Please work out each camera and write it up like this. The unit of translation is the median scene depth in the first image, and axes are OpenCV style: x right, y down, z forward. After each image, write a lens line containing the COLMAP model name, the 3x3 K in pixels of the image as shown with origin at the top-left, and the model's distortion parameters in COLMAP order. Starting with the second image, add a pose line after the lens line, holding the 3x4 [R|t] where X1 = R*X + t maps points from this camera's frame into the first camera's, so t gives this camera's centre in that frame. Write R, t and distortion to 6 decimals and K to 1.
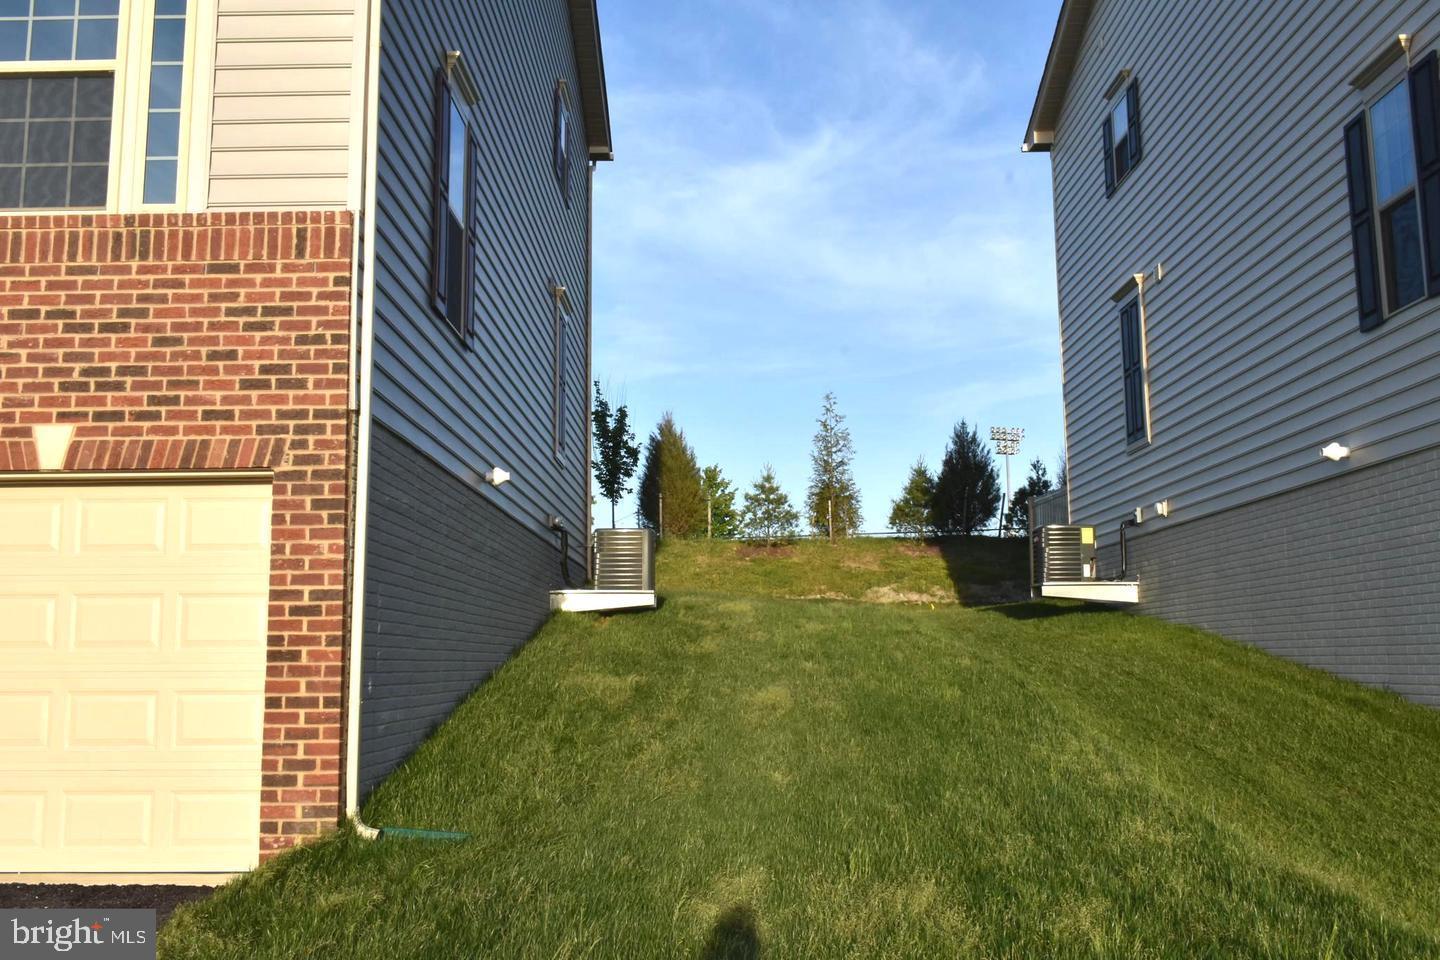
lens RADIAL K [[1327.5, 0, 725.0], [0, 1327.5, 478.9], [0, 0, 1]] dist [-0.010383, -0.013251]
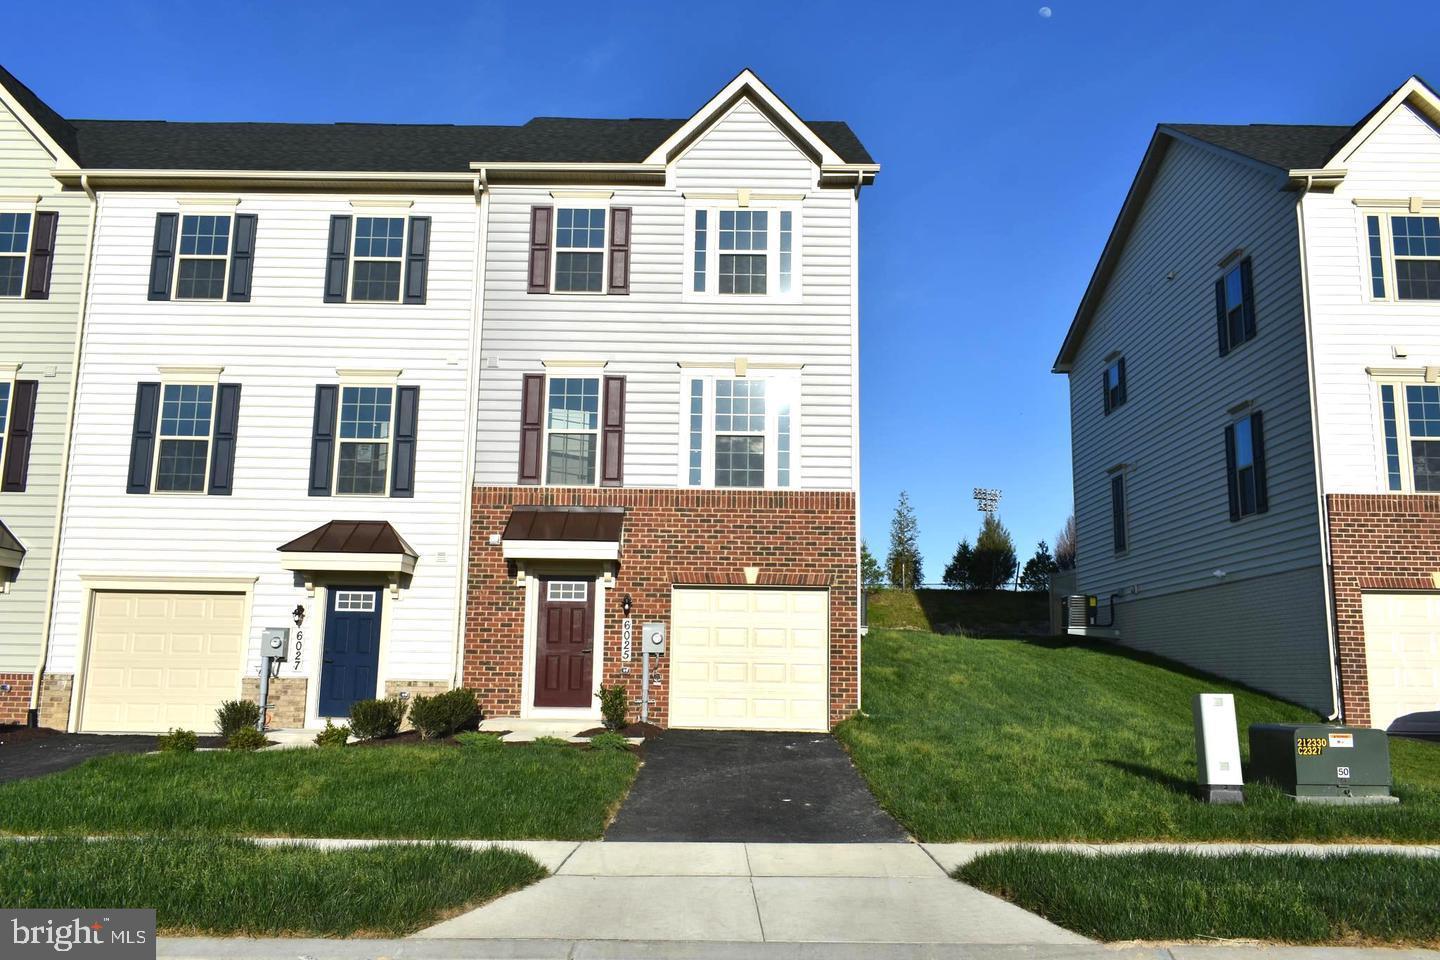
lens RADIAL K [[1167.7, 0, 720.0], [0, 1167.7, 480.0], [0, 0, 1]] dist [0.002027, -0.001316]
pose [[0.999679, 0.024934, -0.004555, -0.565737], [-0.025064, 0.999202, -0.031084, -0.146998], [0.003776, 0.031188, 0.999506, -1.477088]]
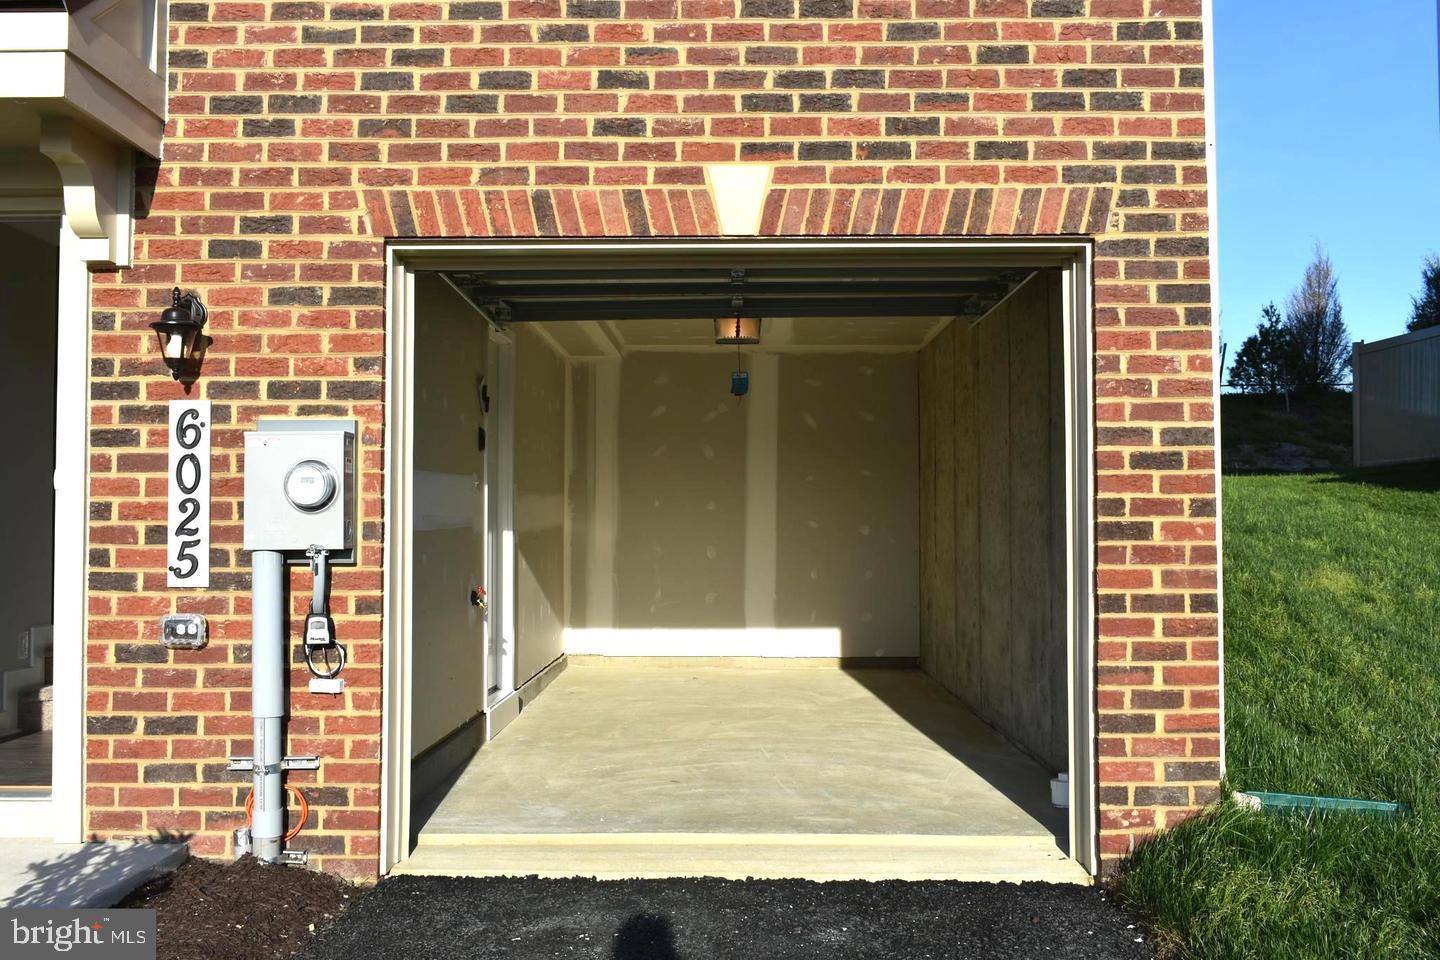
lens RADIAL K [[1428.9, 0, 724.1], [0, 1428.9, 475.2], [0, 0, 1]] dist [-0.020570, 0.011495]
pose [[0.999968, 0.007517, -0.002668, -0.509958], [-0.007226, 0.995334, 0.096223, 0.041007], [0.003378, -0.096201, 0.995356, 0.309591]]
